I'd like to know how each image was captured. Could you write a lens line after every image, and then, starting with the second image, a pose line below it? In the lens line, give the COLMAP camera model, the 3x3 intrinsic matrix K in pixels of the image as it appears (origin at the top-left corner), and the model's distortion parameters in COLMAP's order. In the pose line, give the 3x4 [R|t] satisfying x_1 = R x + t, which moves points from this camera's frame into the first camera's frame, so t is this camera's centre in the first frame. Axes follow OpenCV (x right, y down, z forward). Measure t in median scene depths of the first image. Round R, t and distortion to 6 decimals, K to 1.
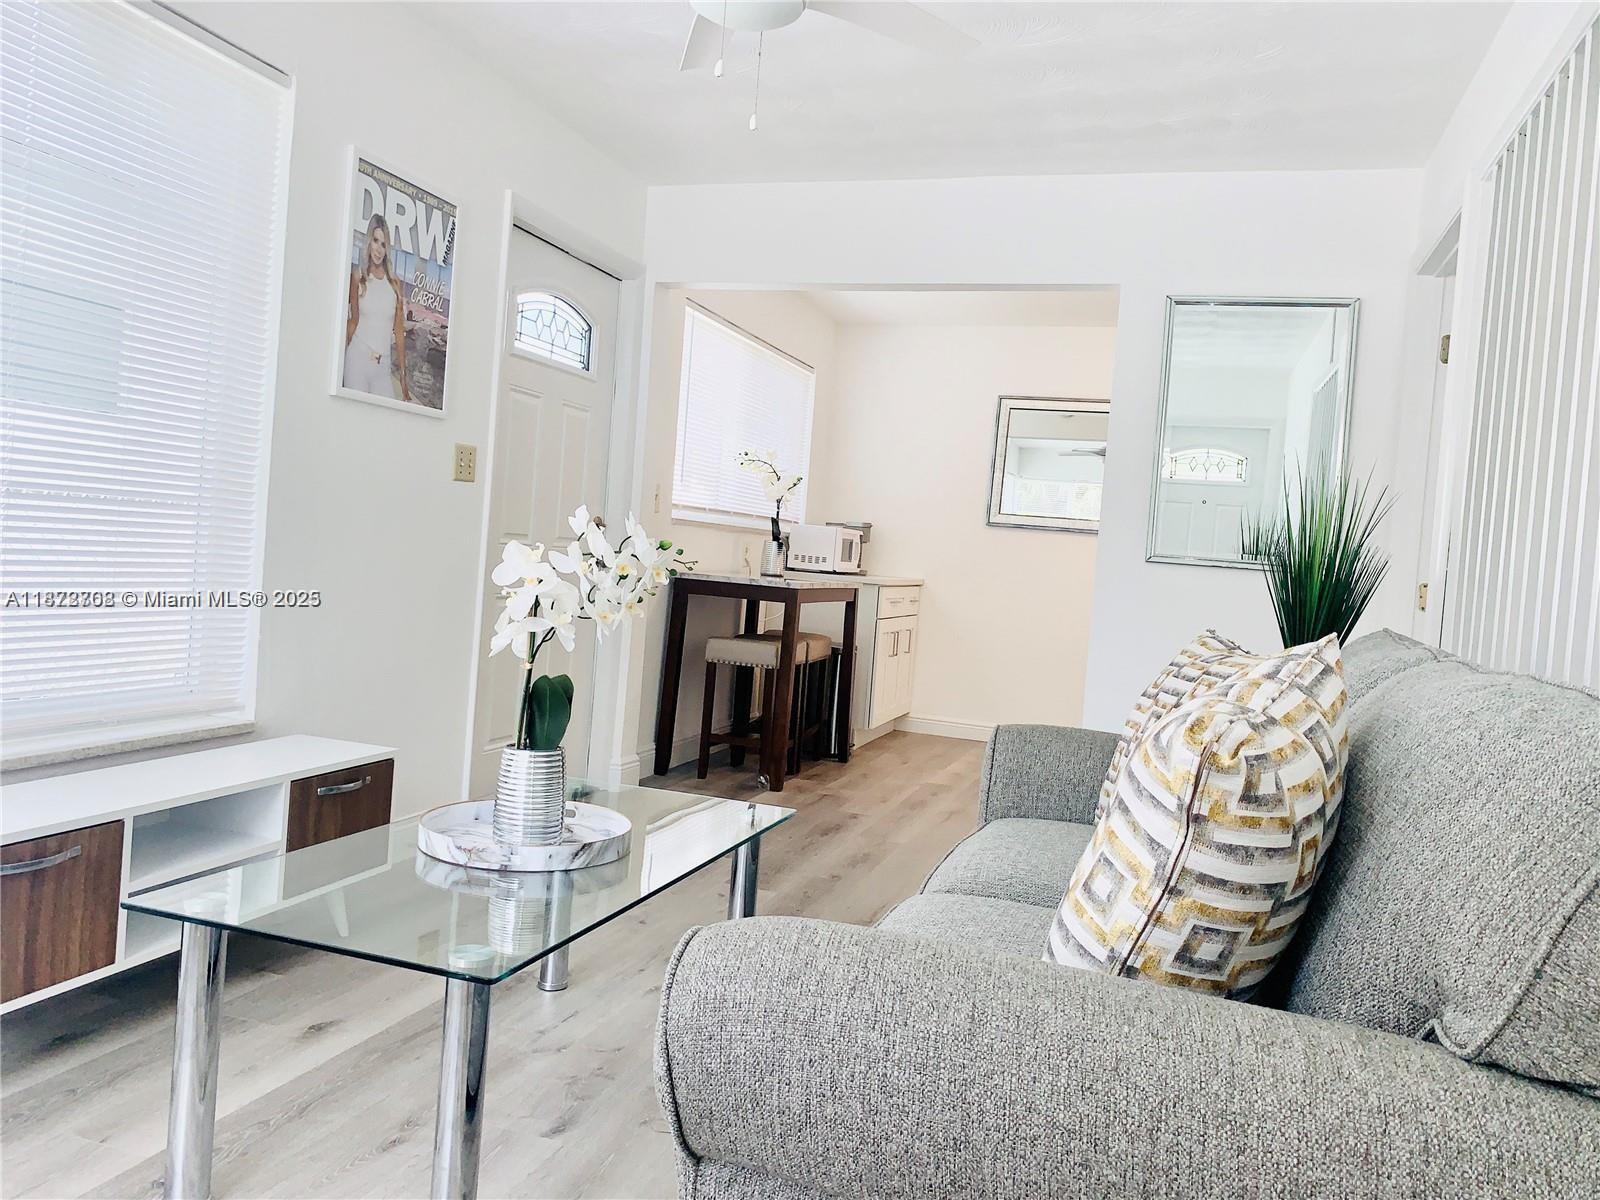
lens RADIAL K [[1231.7, 0, 805.7], [0, 1231.7, 593.3], [0, 0, 1]] dist [0.000850, -0.001993]
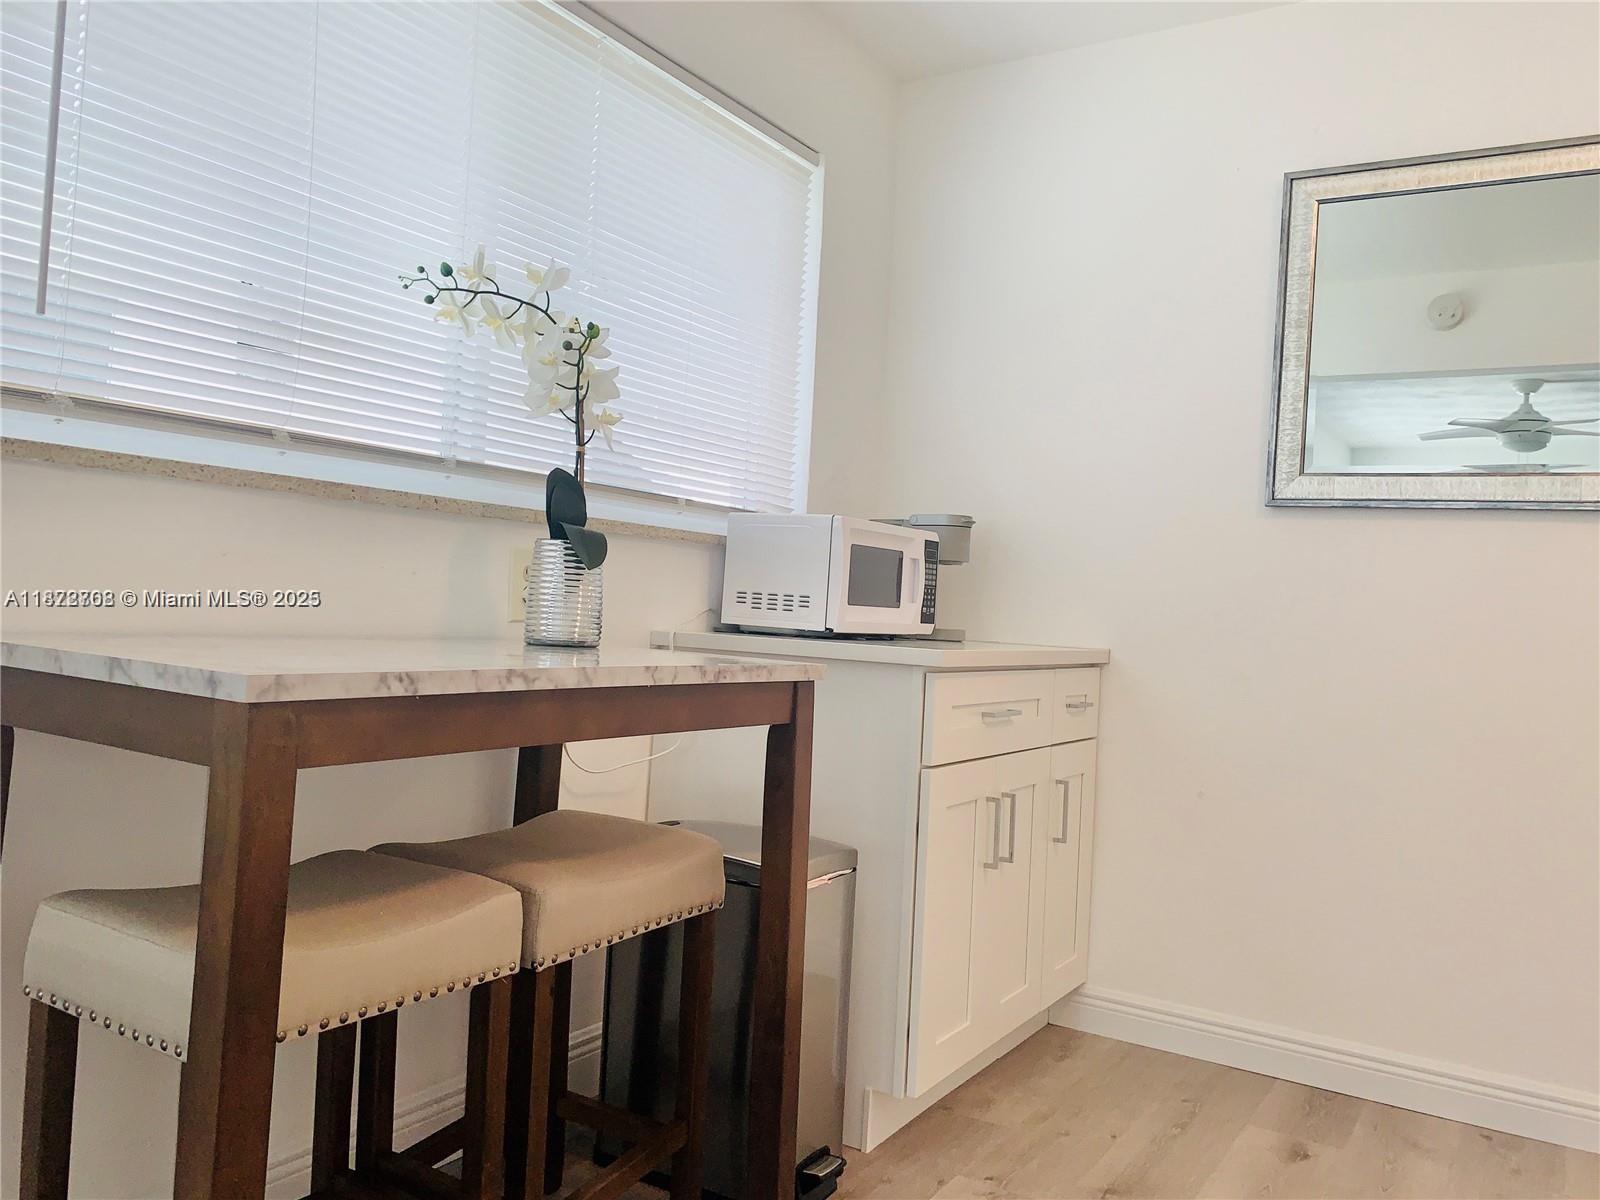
lens RADIAL K [[1231.7, 0, 799.8], [0, 1231.7, 591.2], [0, 0, 1]] dist [0.000850, -0.001993]
pose [[0.970078, -0.030111, -0.240919, 0.103856], [0.014500, 0.997694, -0.066308, -0.005462], [0.242360, 0.060831, 0.968278, 0.634501]]
